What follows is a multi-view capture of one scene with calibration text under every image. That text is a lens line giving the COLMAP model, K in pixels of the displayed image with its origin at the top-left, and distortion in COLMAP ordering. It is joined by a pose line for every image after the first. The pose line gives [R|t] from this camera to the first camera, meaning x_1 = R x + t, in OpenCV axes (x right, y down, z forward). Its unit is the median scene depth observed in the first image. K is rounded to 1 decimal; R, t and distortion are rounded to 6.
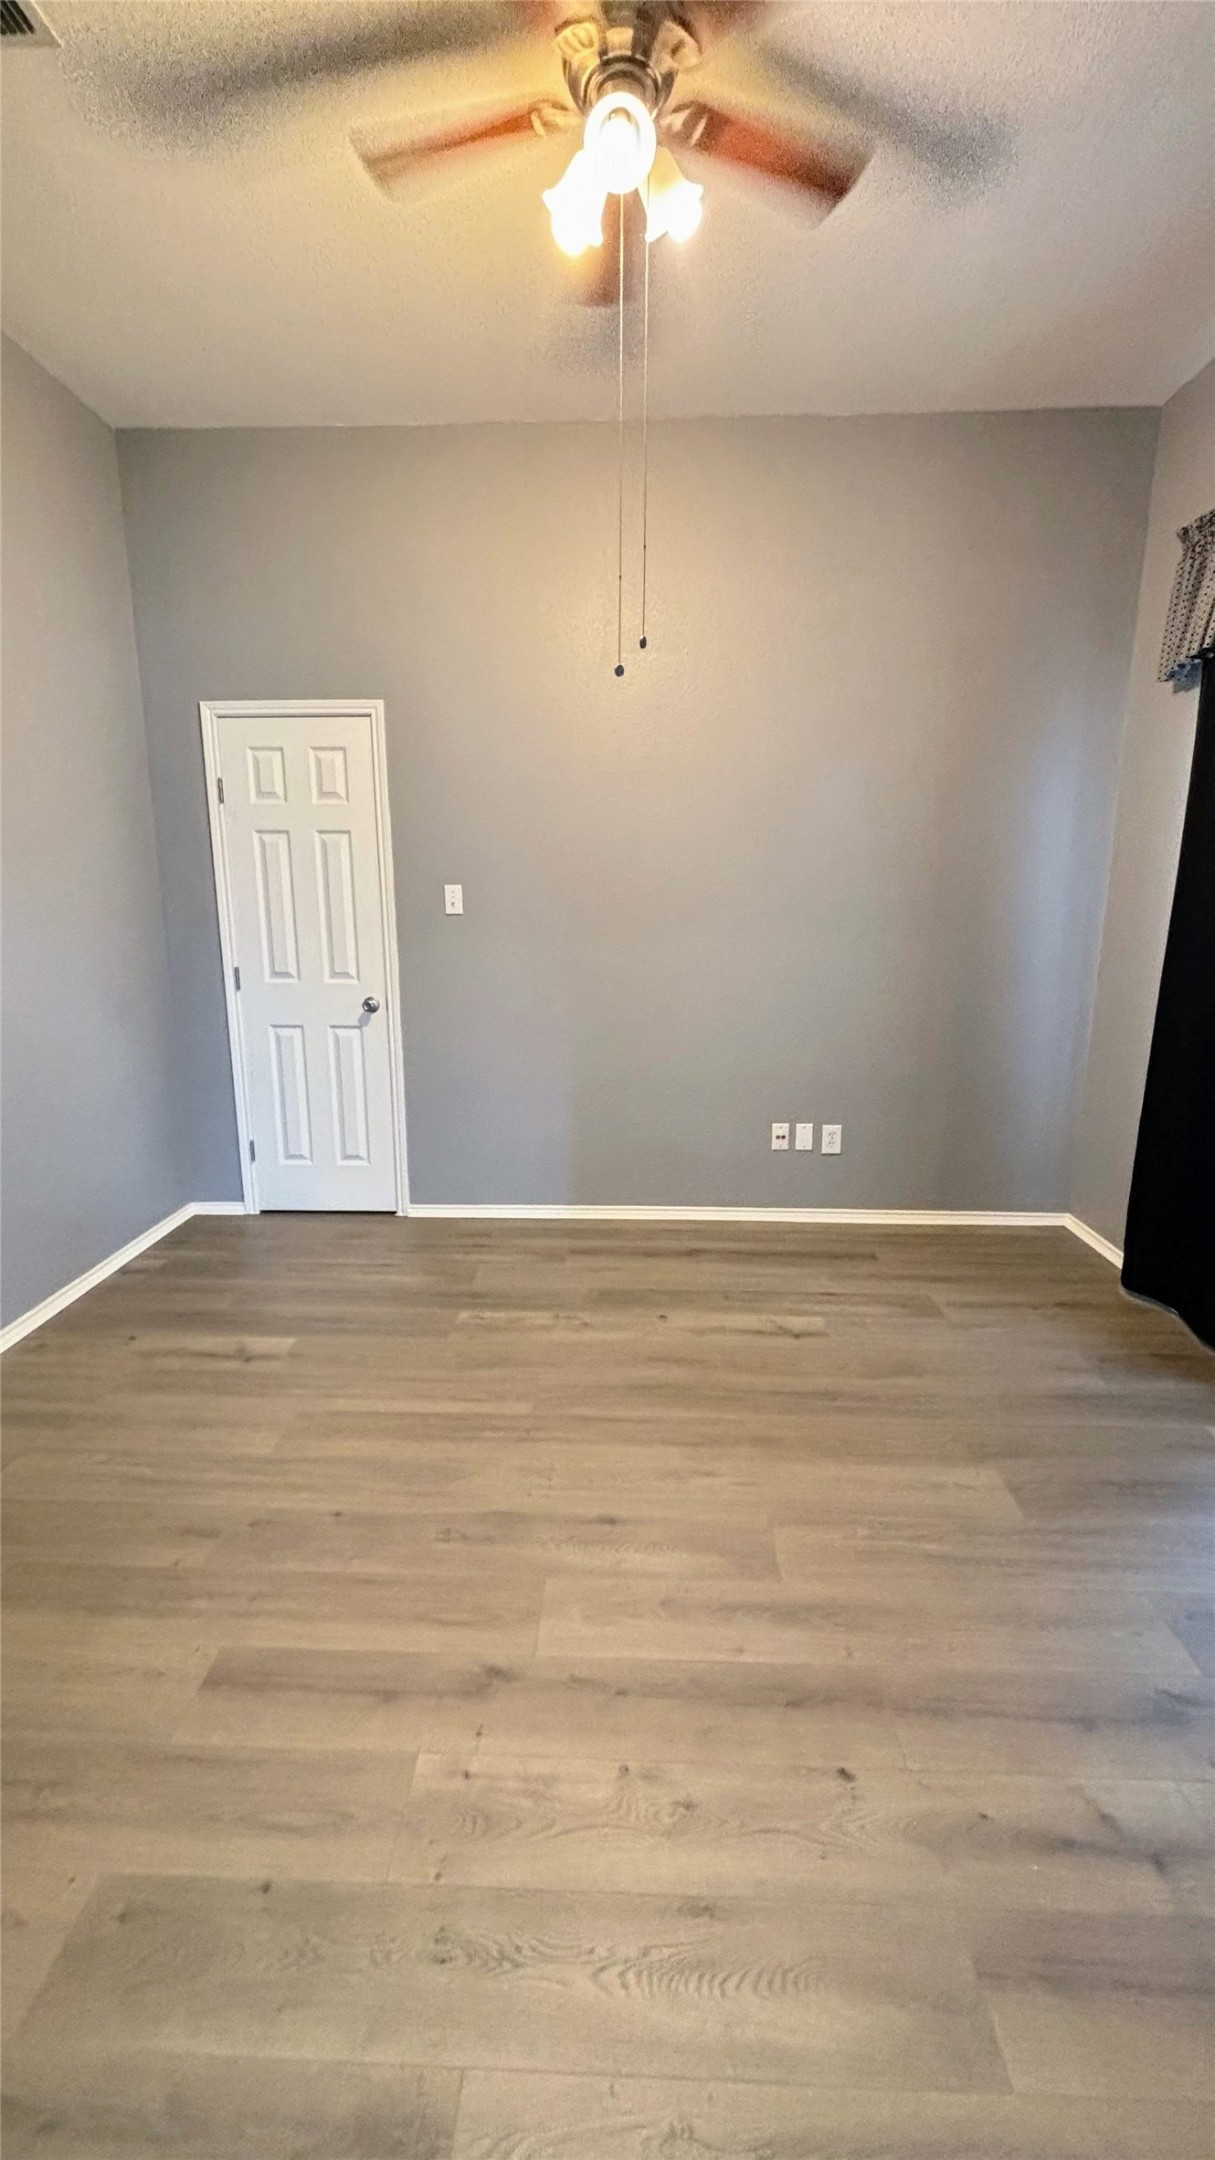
lens RADIAL K [[847.2, 0, 606.2], [0, 847.2, 1075.7], [0, 0, 1]] dist [0.002713, -0.000700]
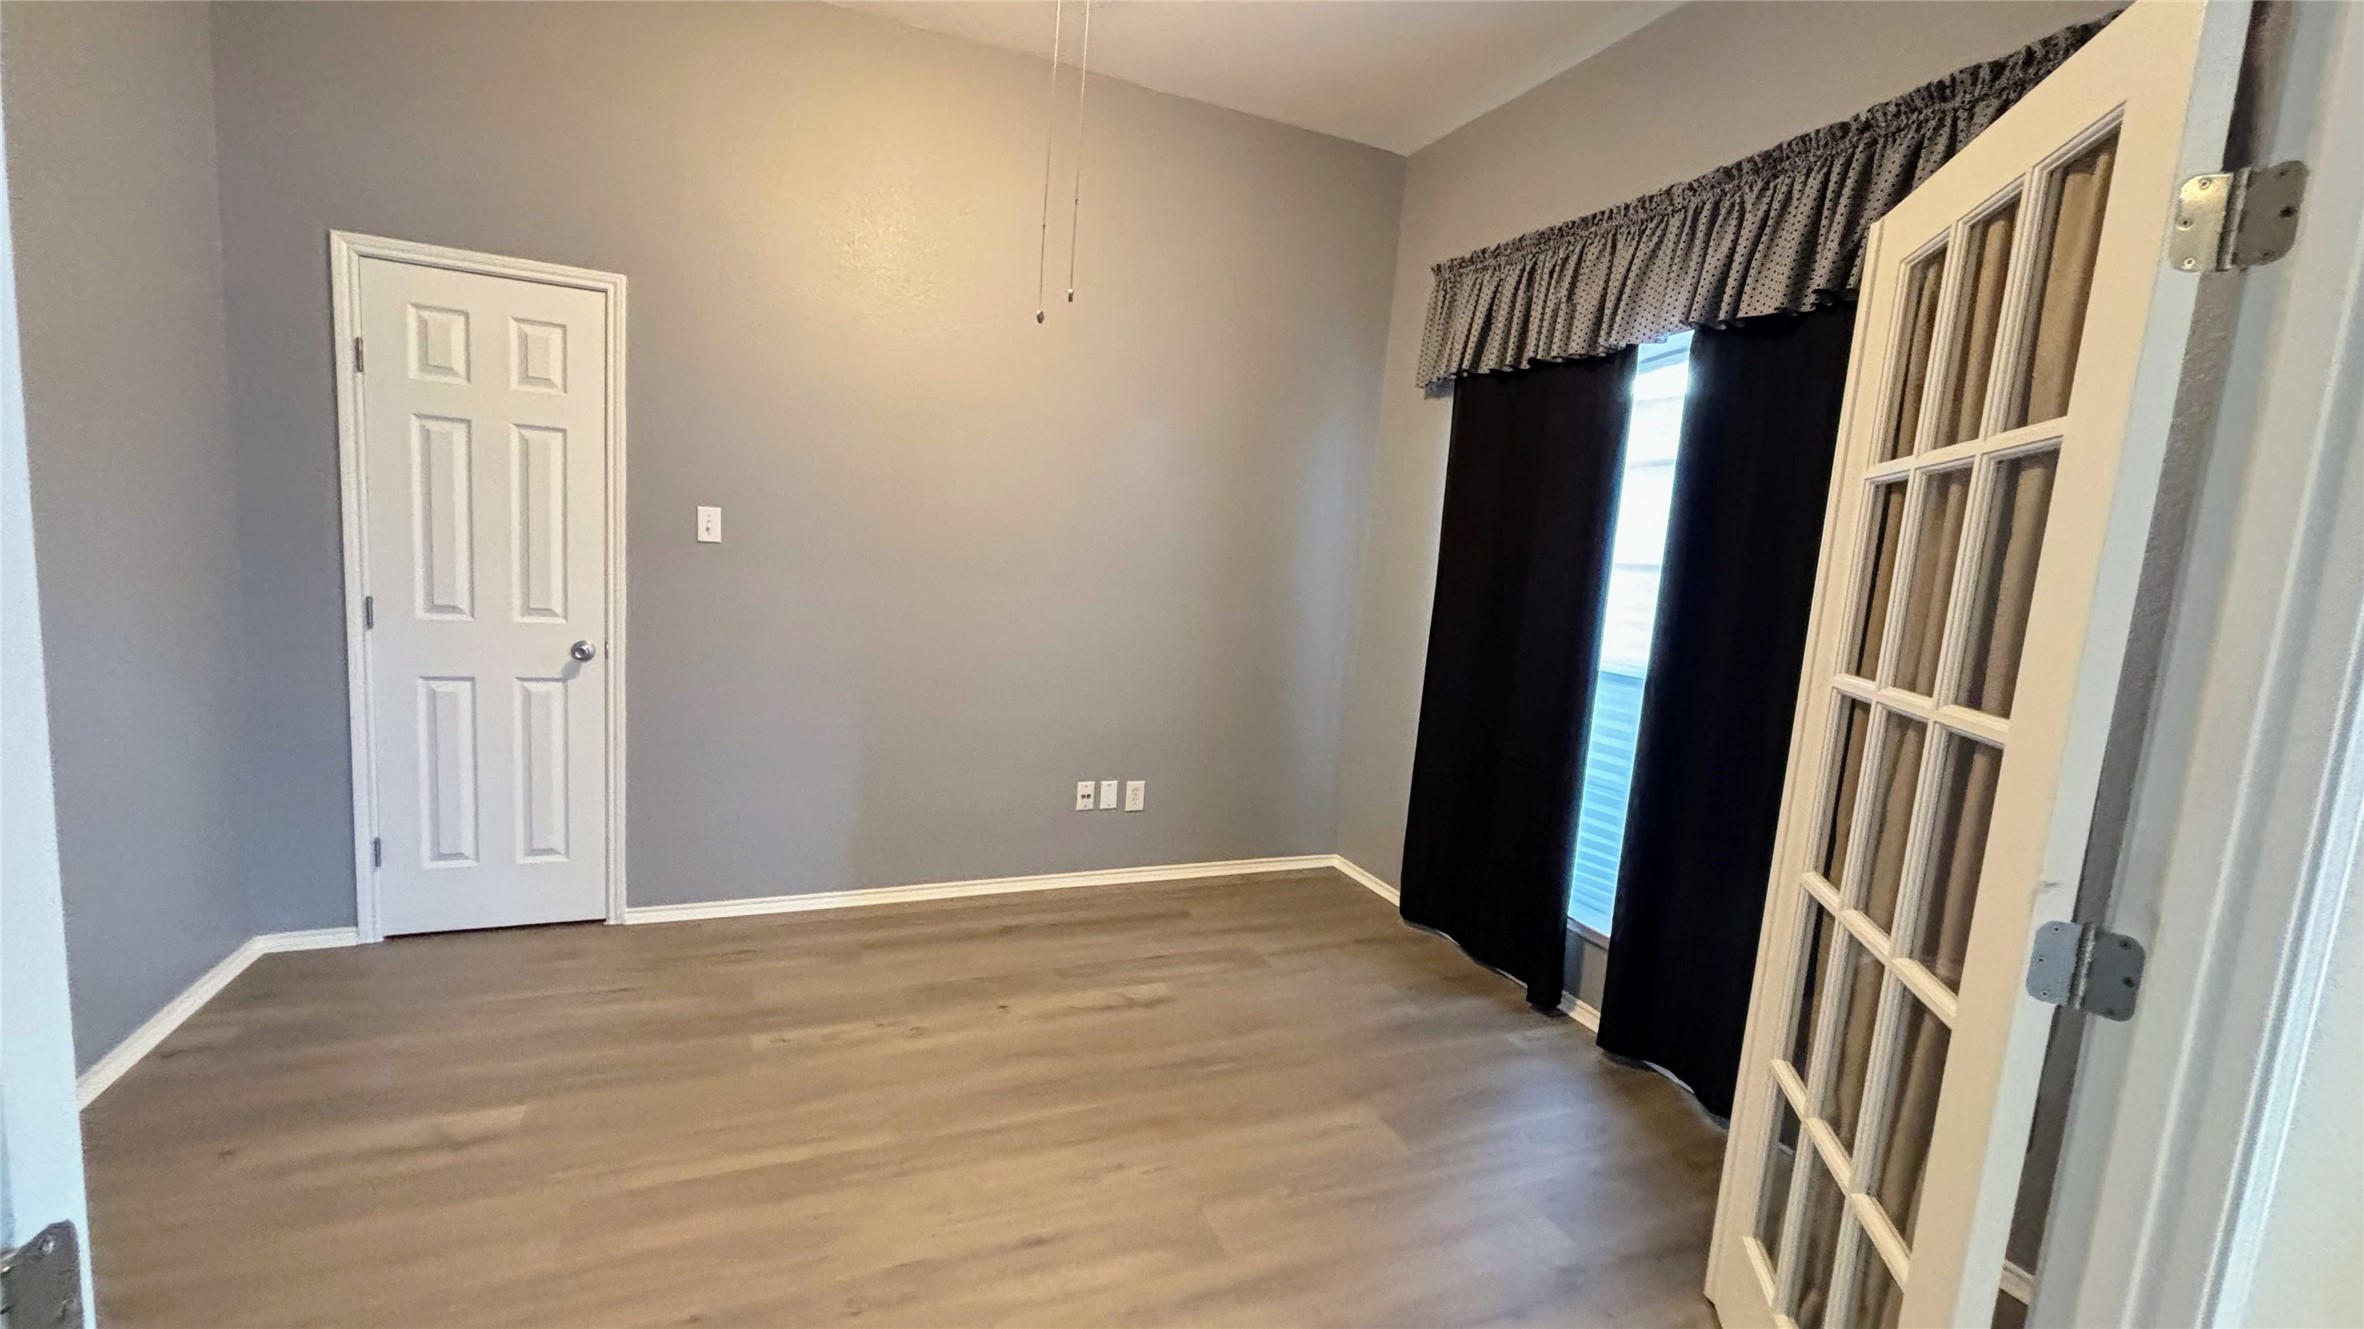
lens RADIAL K [[927.2, 0, 1197.7], [0, 927.2, 658.9], [0, 0, 1]] dist [0.002713, -0.000700]
pose [[0.909751, 0.012105, 0.414978, -0.138028], [0.016346, 0.997755, -0.064939, -0.013941], [-0.414833, 0.065861, 0.907511, -0.002974]]
